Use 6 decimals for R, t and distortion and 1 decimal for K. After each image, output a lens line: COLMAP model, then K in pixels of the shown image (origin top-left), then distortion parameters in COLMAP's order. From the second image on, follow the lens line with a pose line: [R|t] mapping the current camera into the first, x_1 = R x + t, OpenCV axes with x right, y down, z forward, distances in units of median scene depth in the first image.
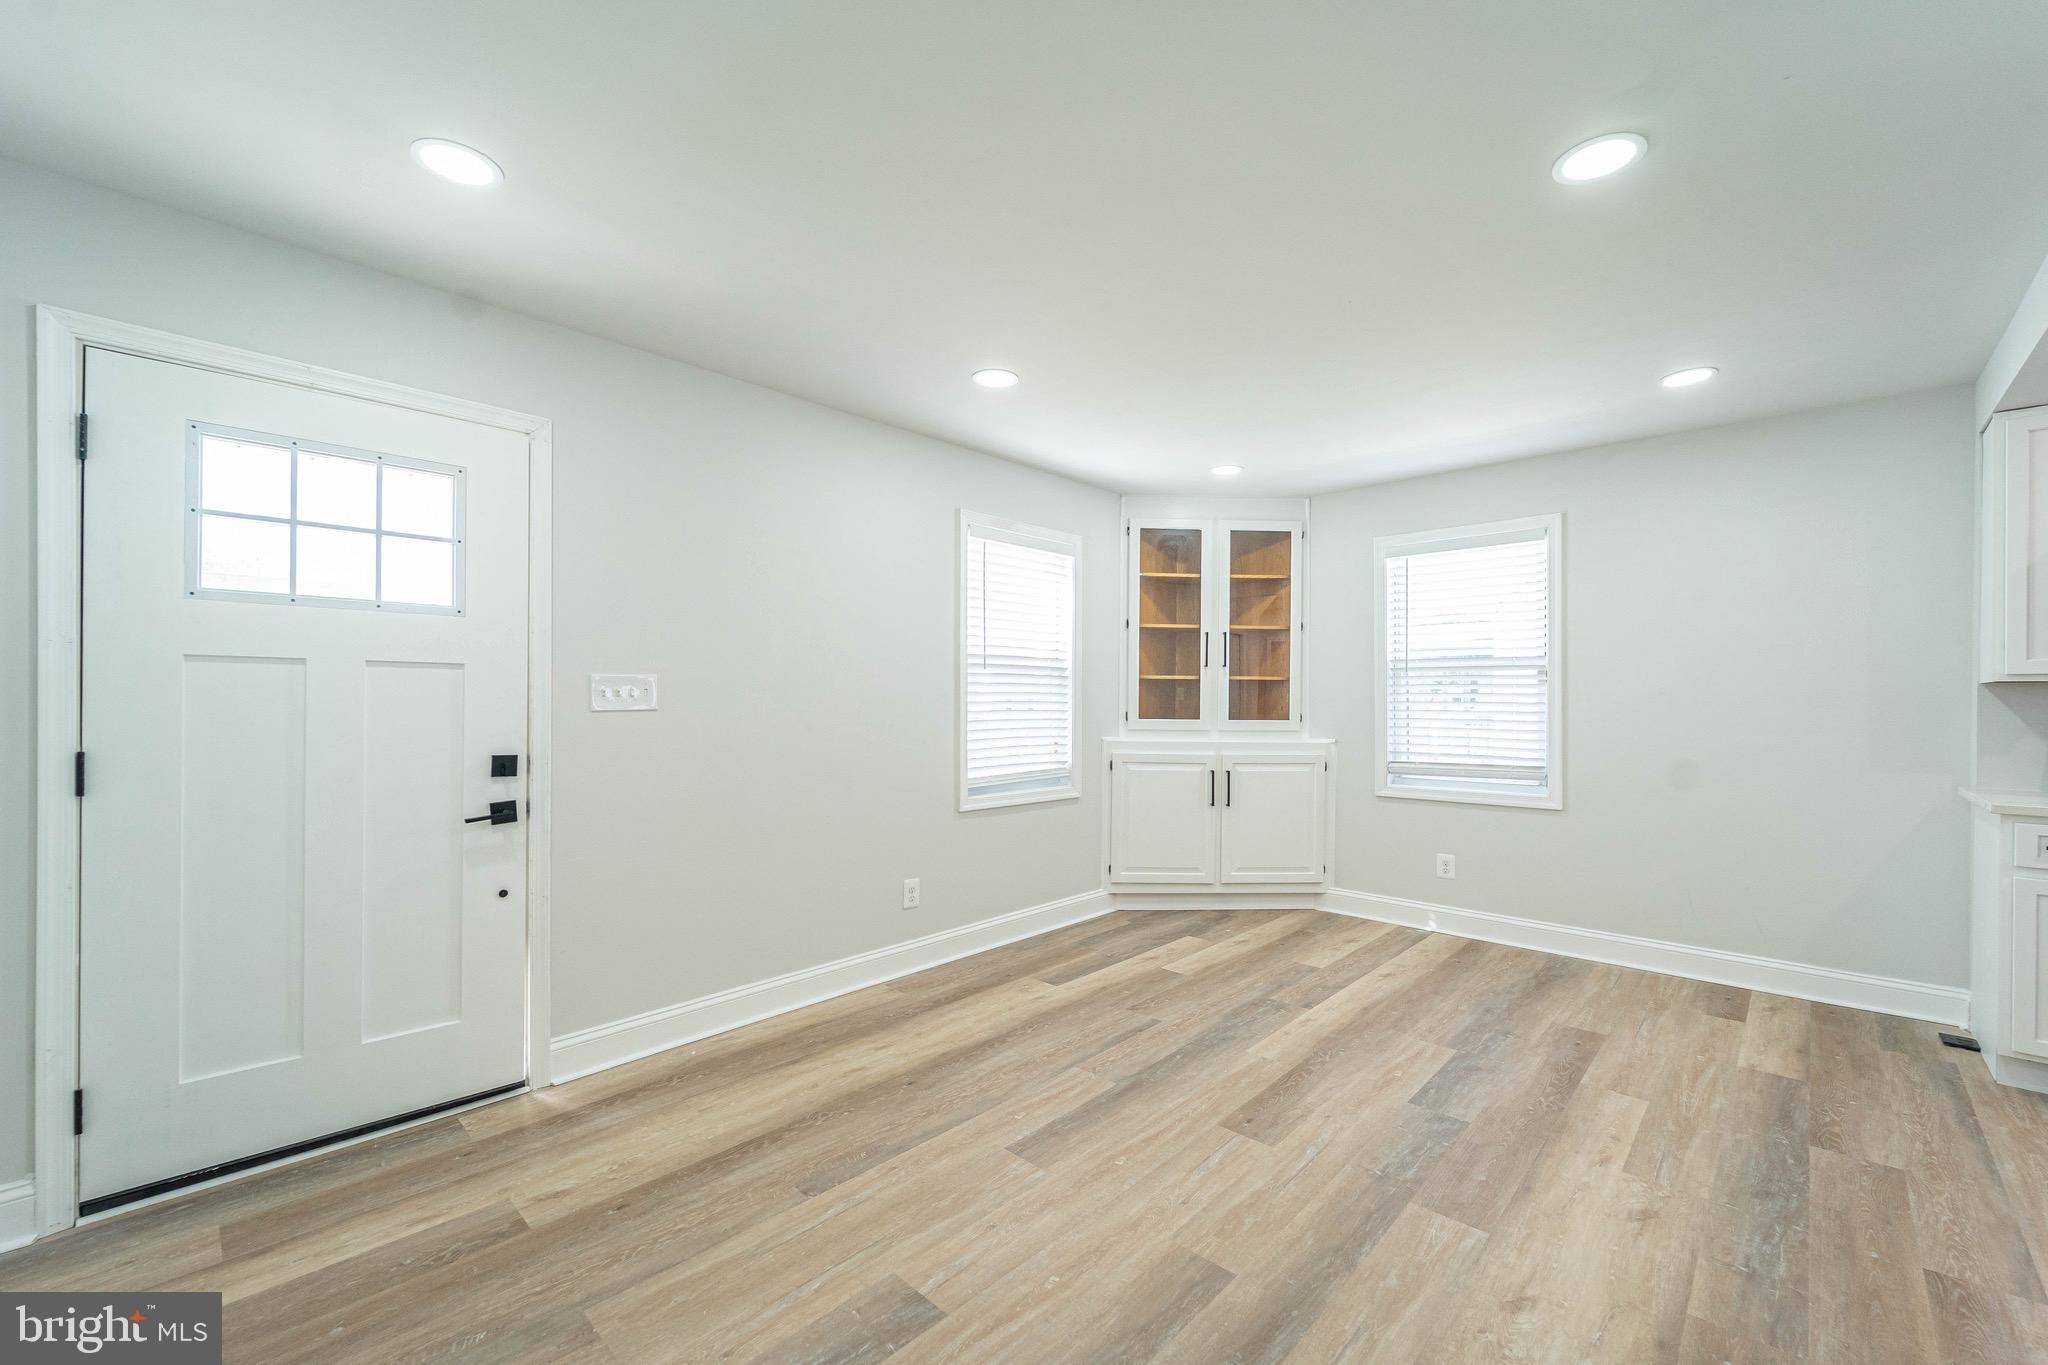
lens RADIAL K [[808.4, 0, 1026.8], [0, 808.4, 697.5], [0, 0, 1]] dist [-0.000696, -0.000293]
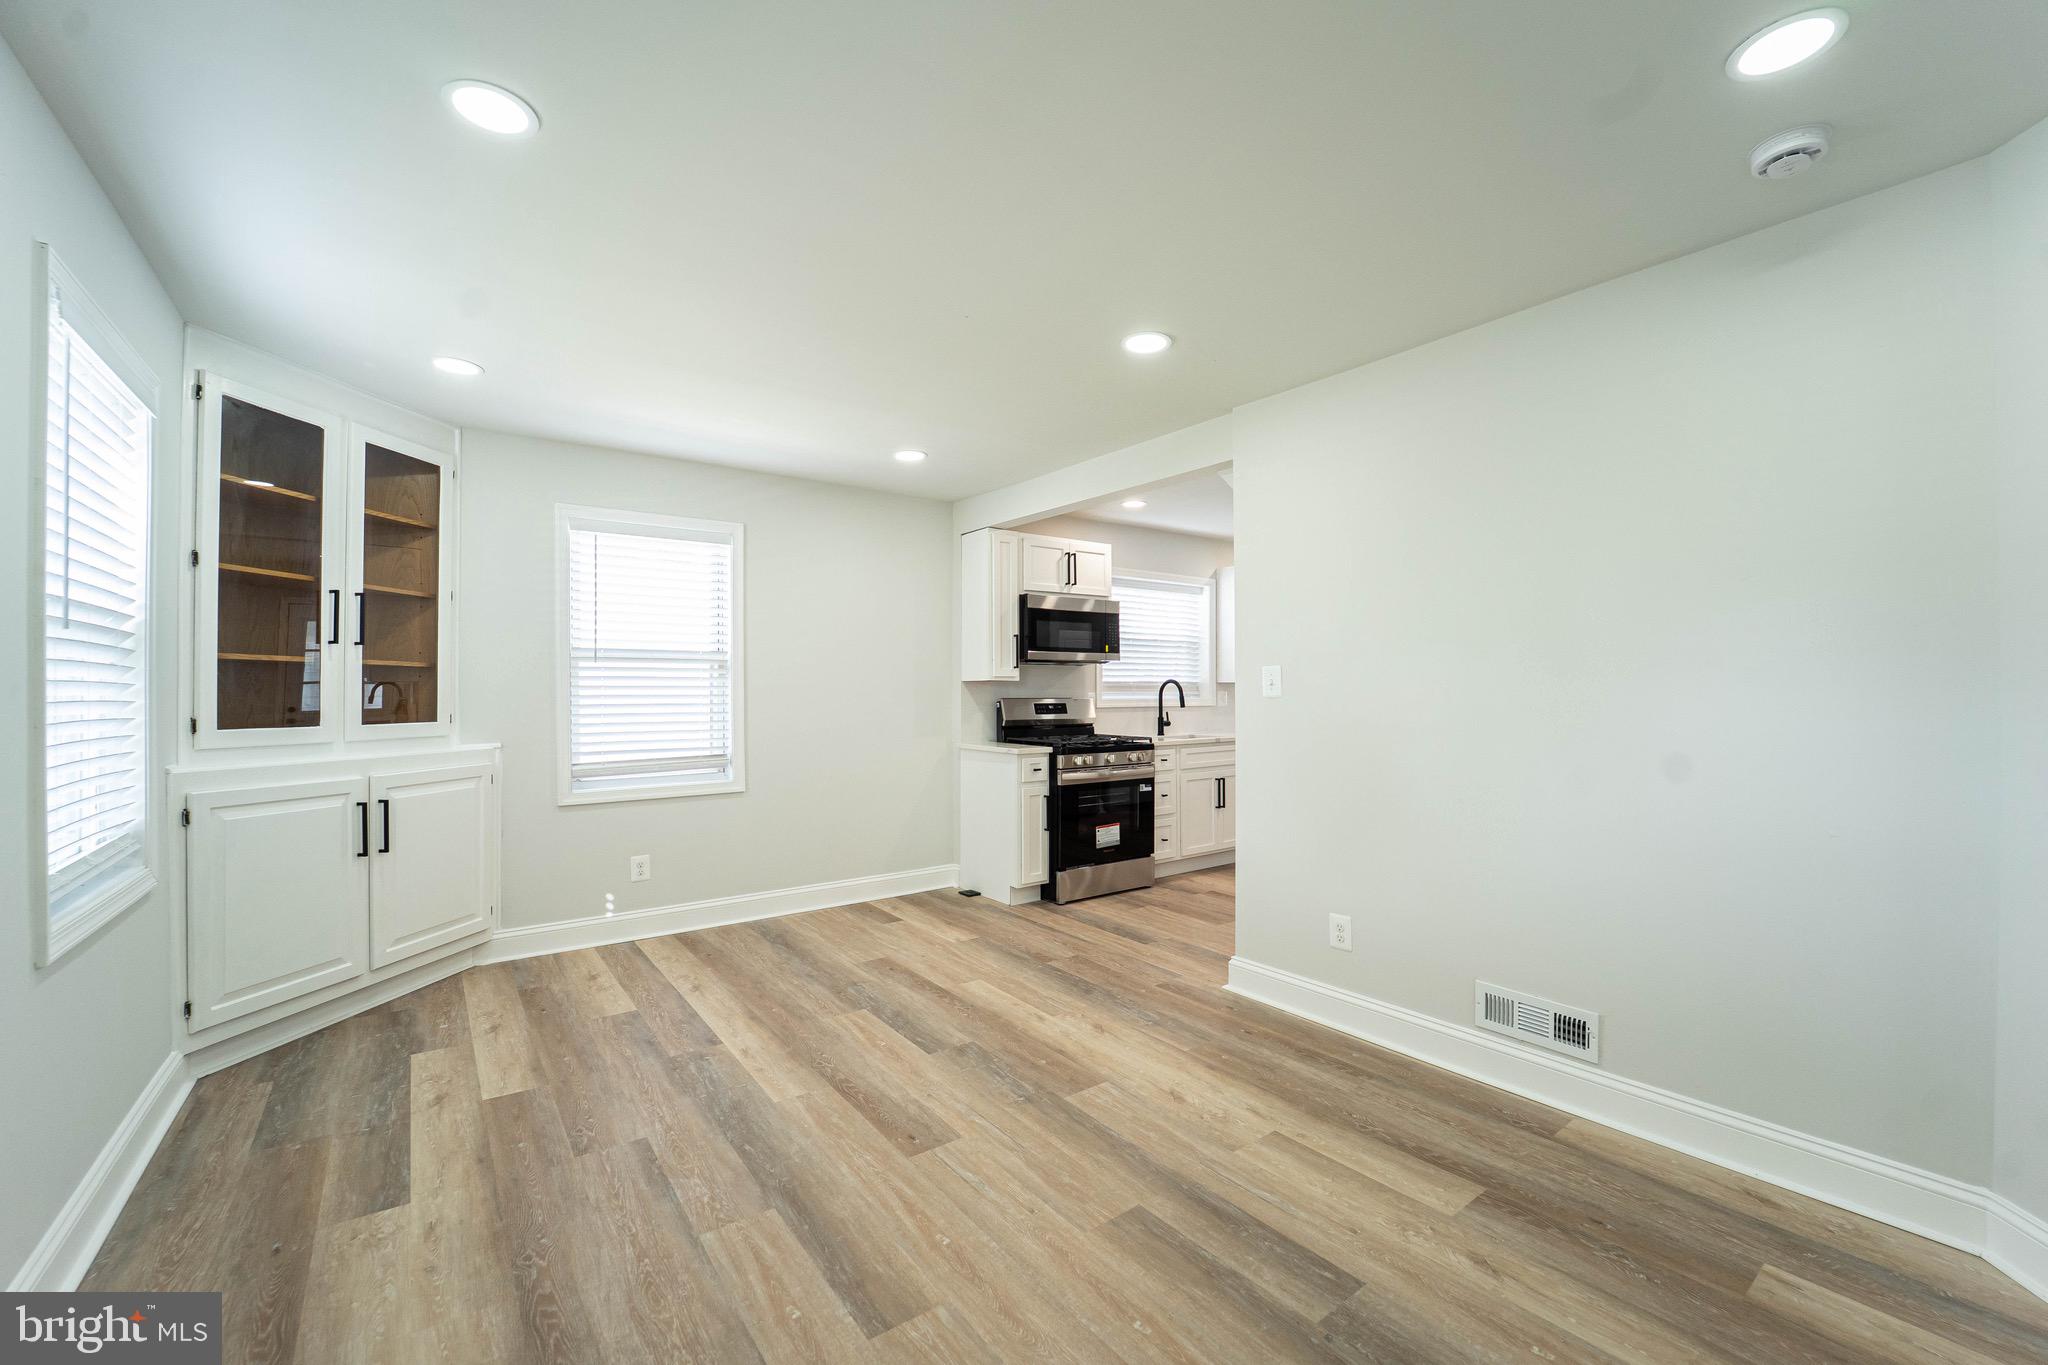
lens RADIAL K [[839.1, 0, 1024.0], [0, 839.1, 682.5], [0, 0, 1]] dist [-0.023767, -0.000220]
pose [[0.172599, 0.005955, 0.984974, -0.412230], [0.001936, 0.999978, -0.006385, -0.002122], [-0.984990, 0.003009, 0.172583, 0.432846]]
